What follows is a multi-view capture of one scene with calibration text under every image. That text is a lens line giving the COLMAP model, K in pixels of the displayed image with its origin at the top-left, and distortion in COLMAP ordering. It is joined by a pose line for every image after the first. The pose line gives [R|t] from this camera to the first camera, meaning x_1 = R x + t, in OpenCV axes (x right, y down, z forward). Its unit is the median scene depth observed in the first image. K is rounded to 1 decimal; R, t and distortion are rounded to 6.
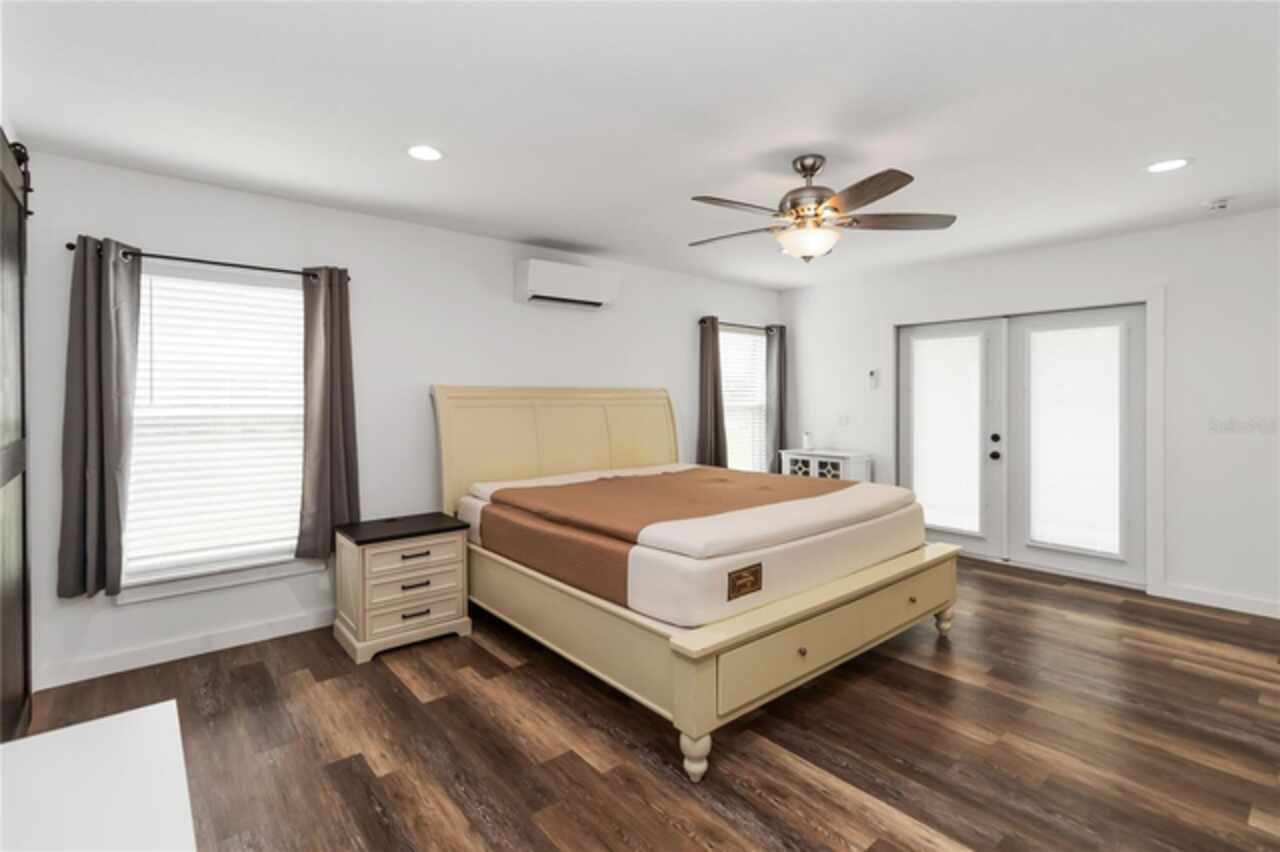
lens RADIAL K [[595.5, 0, 669.5], [0, 595.5, 379.0], [0, 0, 1]] dist [-0.000545, 0.000125]
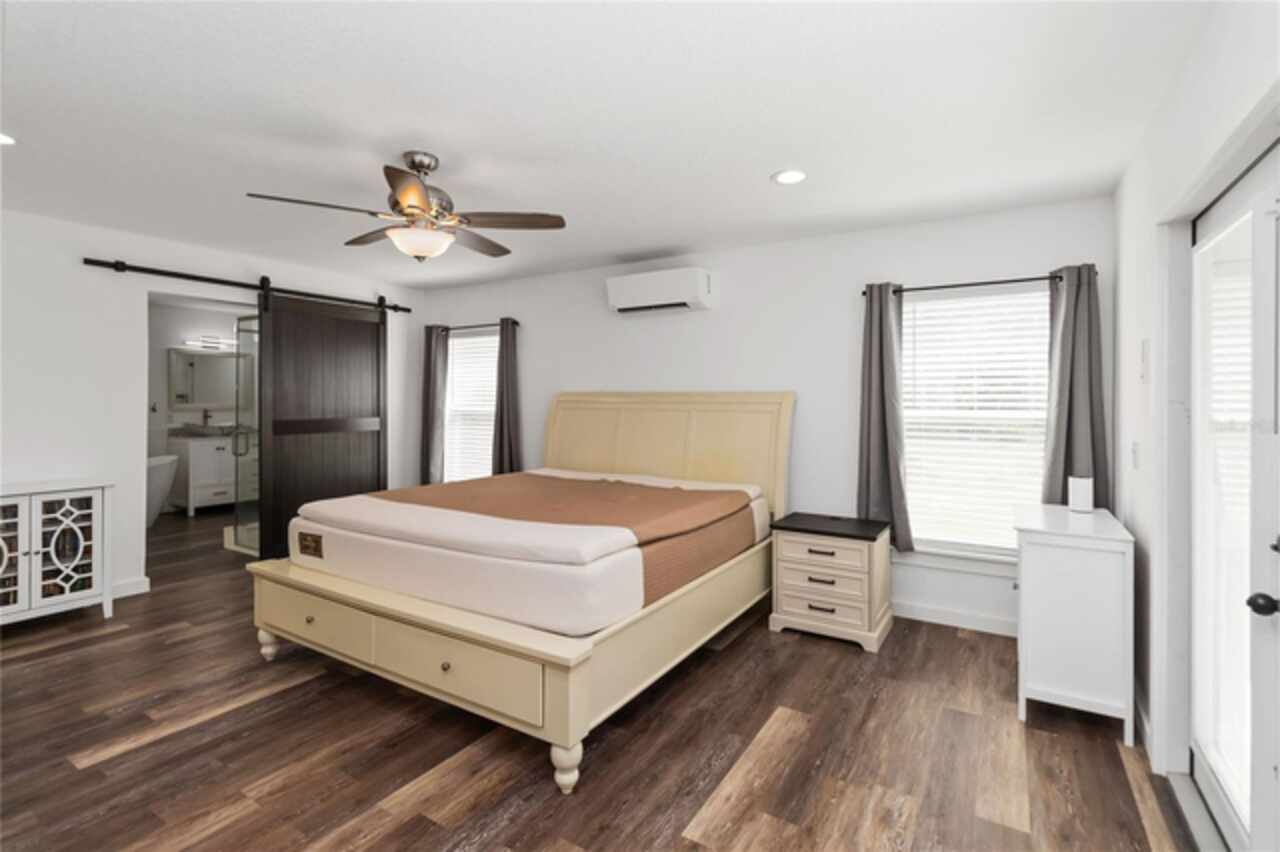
lens RADIAL K [[595.5, 0, 667.8], [0, 595.5, 406.6], [0, 0, 1]] dist [-0.000545, 0.000125]
pose [[0.311923, 0.008659, -0.950068, 0.785218], [0.022229, 0.999618, 0.016409, 0.022953], [0.949847, -0.026237, 0.311611, 0.675008]]
